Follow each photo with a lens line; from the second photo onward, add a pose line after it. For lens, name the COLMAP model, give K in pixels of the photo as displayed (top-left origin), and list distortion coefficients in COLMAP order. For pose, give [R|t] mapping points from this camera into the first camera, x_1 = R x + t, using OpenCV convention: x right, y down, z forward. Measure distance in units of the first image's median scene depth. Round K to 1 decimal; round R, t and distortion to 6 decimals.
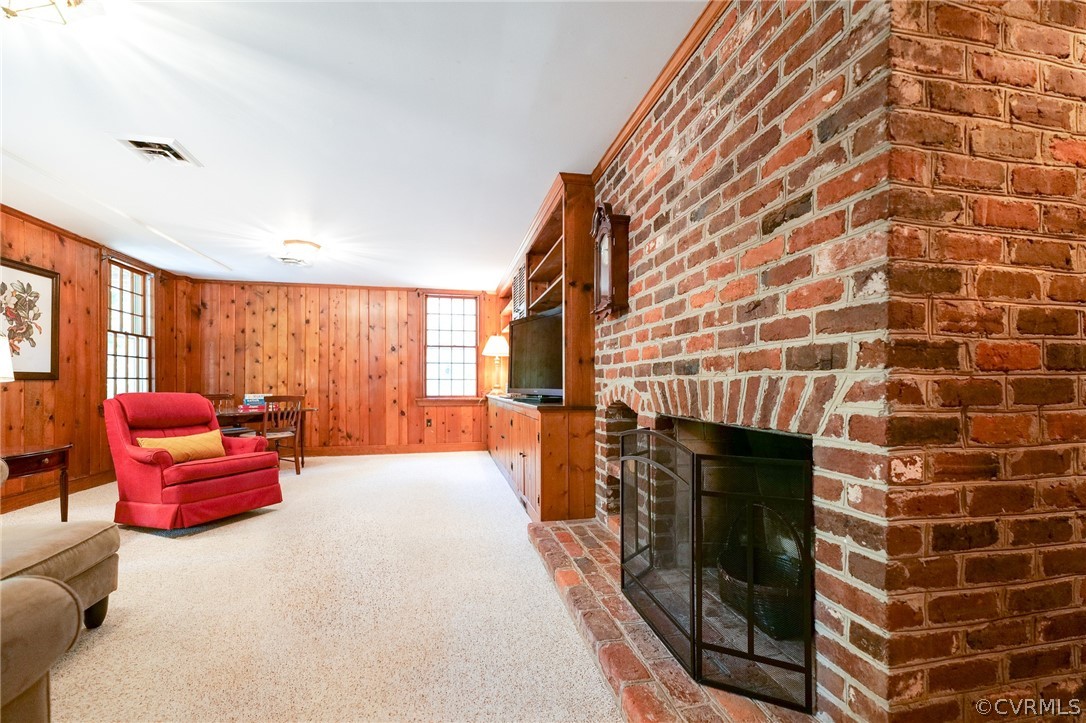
lens RADIAL K [[452.3, 0, 542.2], [0, 452.3, 382.5], [0, 0, 1]] dist [-0.001303, -0.000059]
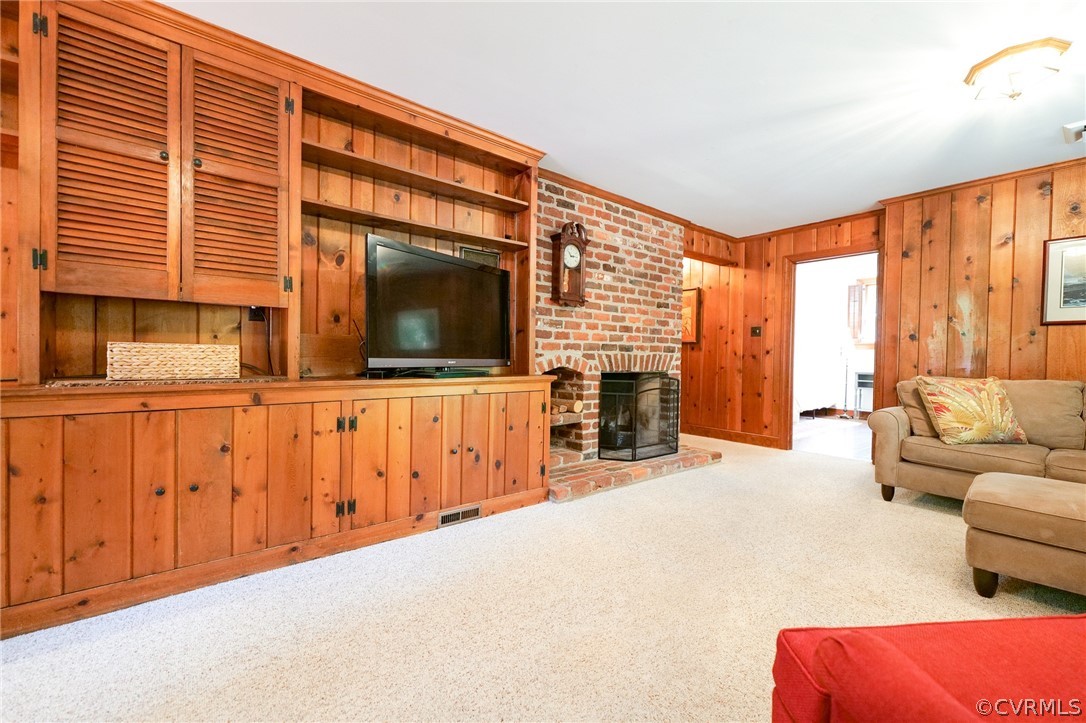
lens RADIAL K [[452.3, 0, 543.9], [0, 452.3, 365.8], [0, 0, 1]] dist [-0.001303, -0.000059]
pose [[-0.459986, -0.013664, 0.887821, -1.519031], [-0.010650, 0.999895, 0.009871, 0.035789], [-0.887863, -0.004914, -0.460083, 2.495272]]
